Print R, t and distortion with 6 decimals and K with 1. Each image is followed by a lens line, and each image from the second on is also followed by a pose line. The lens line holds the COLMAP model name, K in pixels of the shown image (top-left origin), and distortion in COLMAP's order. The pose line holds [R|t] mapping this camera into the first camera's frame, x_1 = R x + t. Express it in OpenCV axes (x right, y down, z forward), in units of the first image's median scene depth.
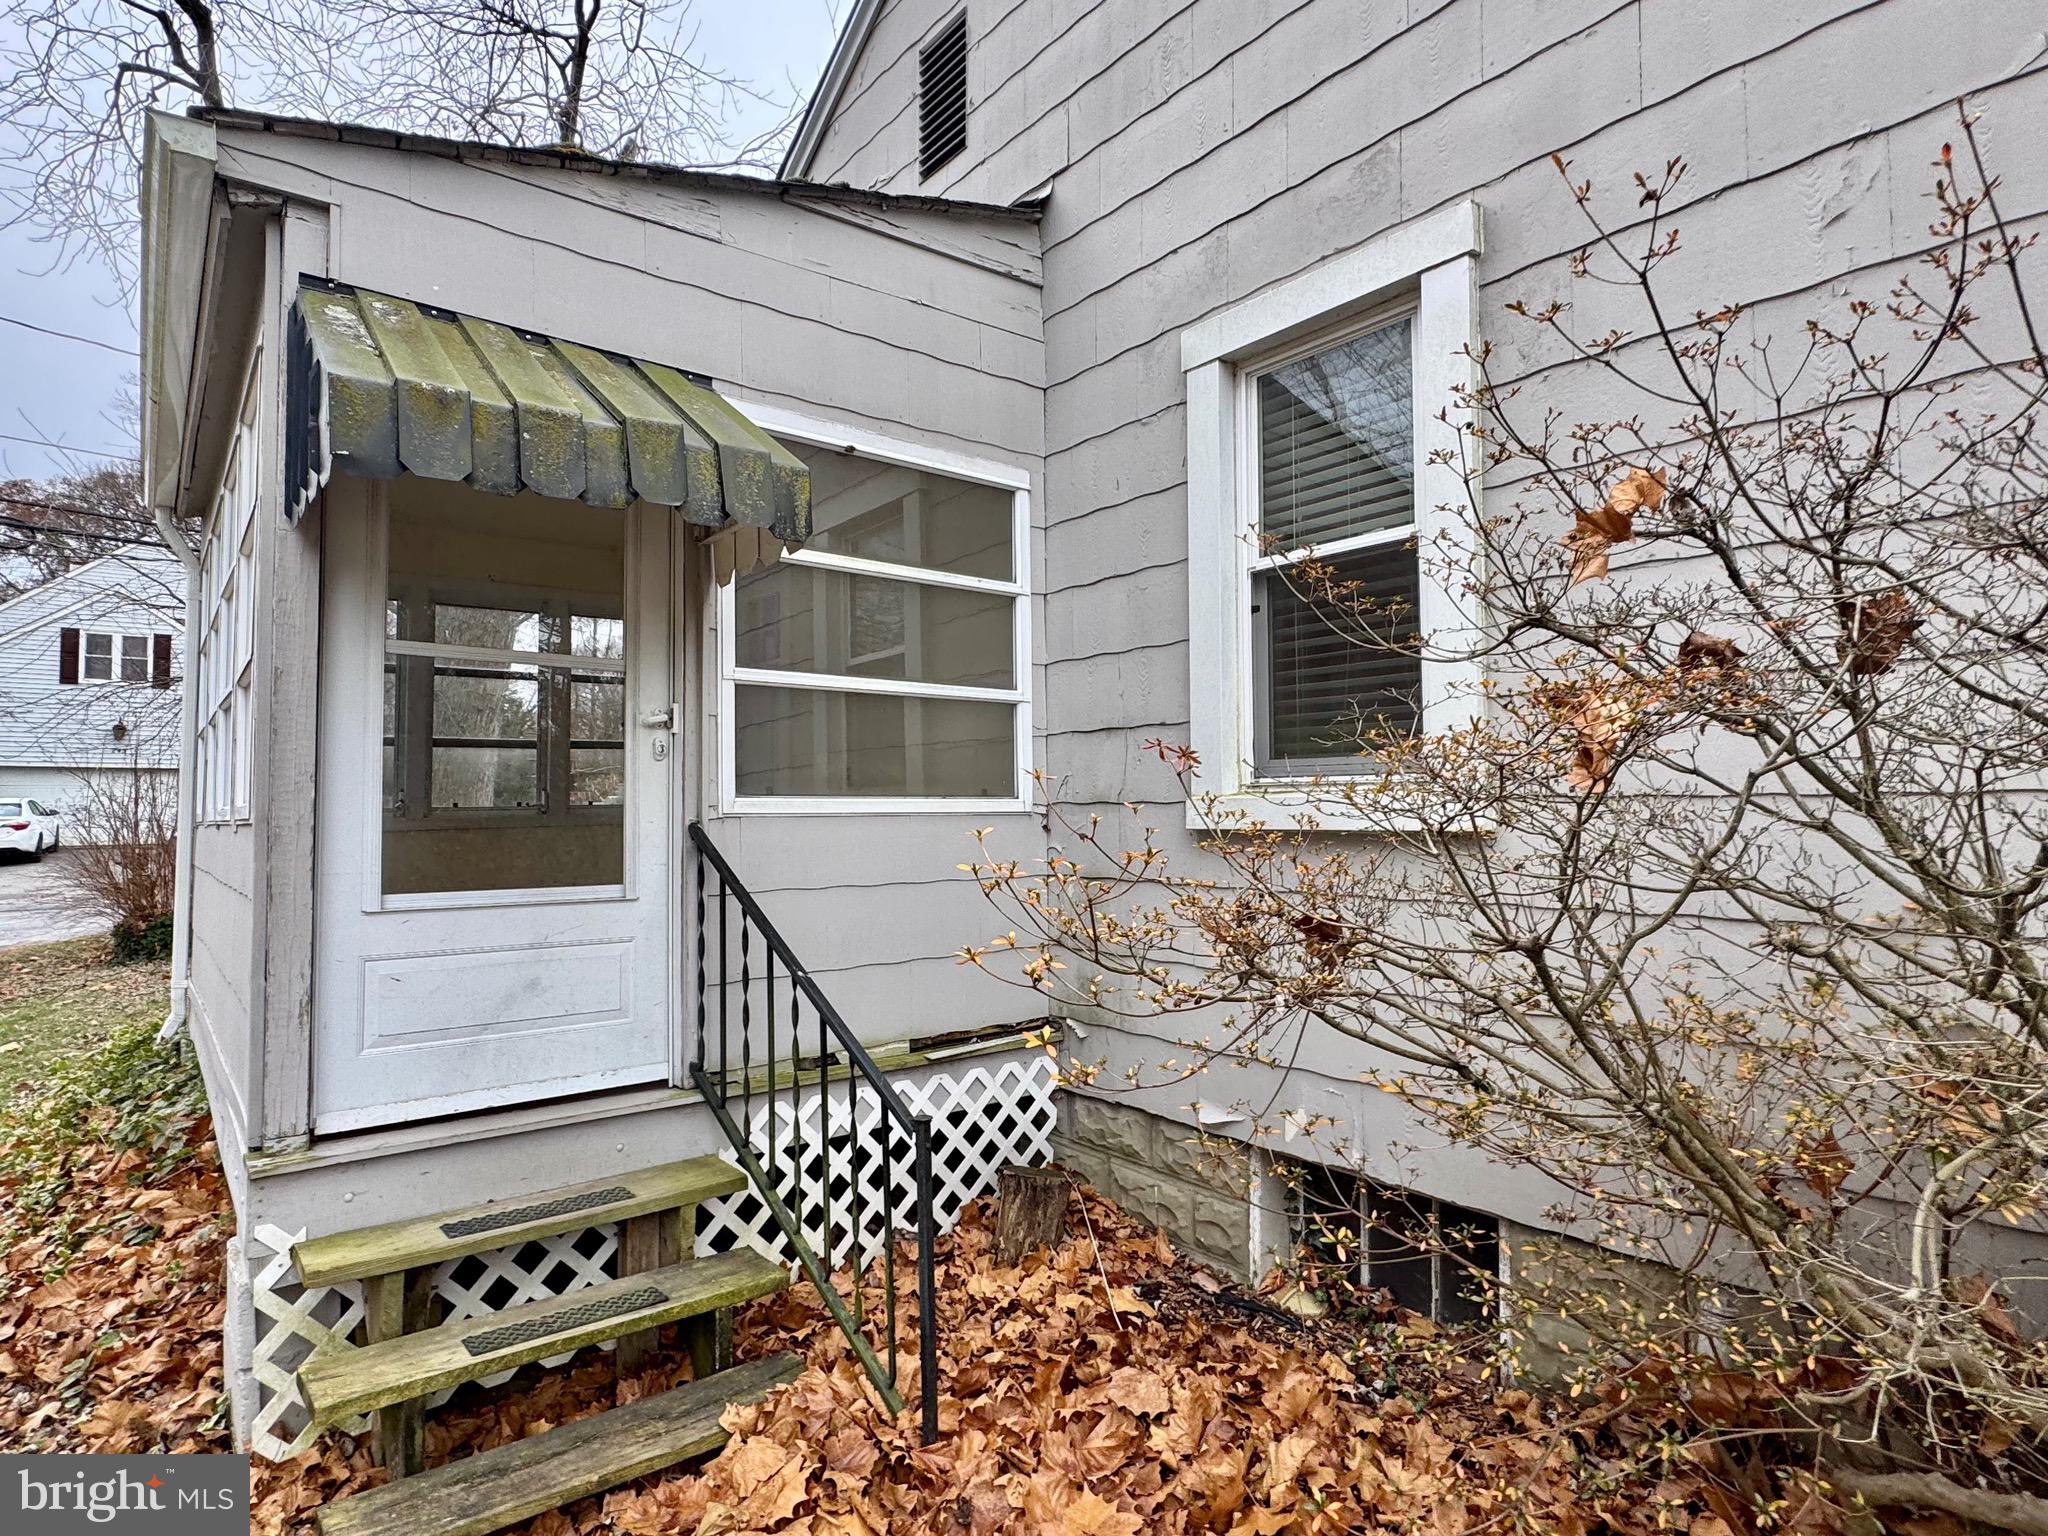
lens RADIAL K [[1080.4, 0, 1015.9], [0, 1080.4, 764.5], [0, 0, 1]] dist [-0.001003, -0.000233]
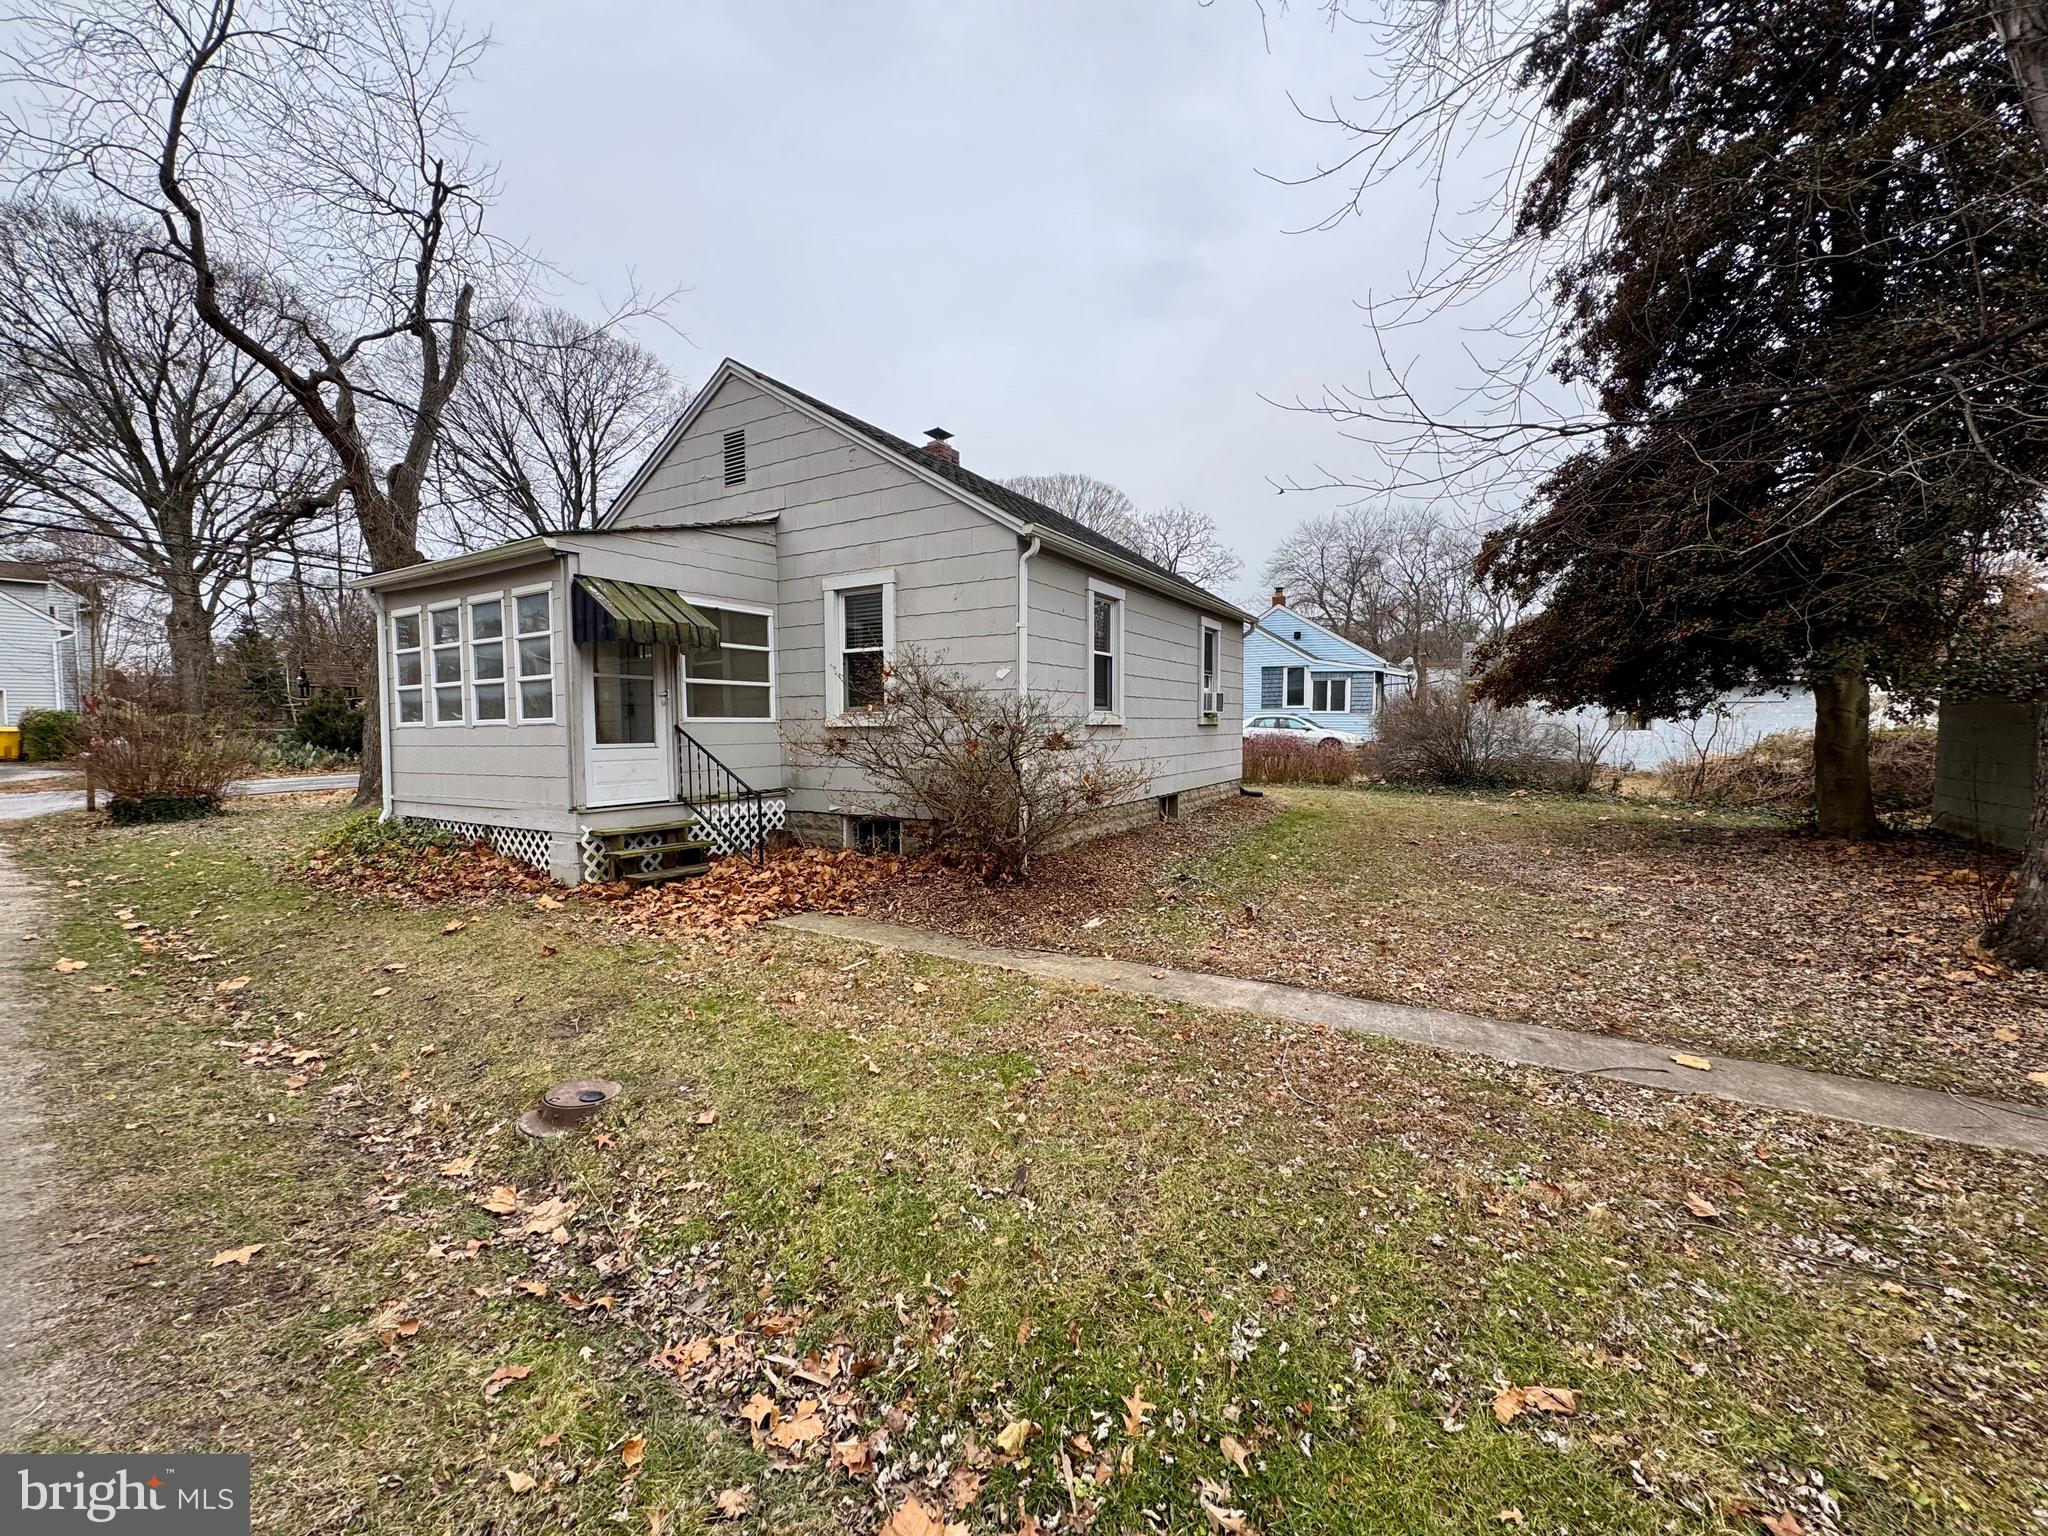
lens RADIAL K [[817.0, 0, 1024.8], [0, 817.0, 759.5], [0, 0, 1]] dist [-0.002247, 0.000391]
pose [[0.936247, -0.015600, 0.350995, -0.162210], [-0.012391, 0.996926, 0.077361, -0.046590], [-0.351123, -0.076778, 0.933176, -1.681698]]
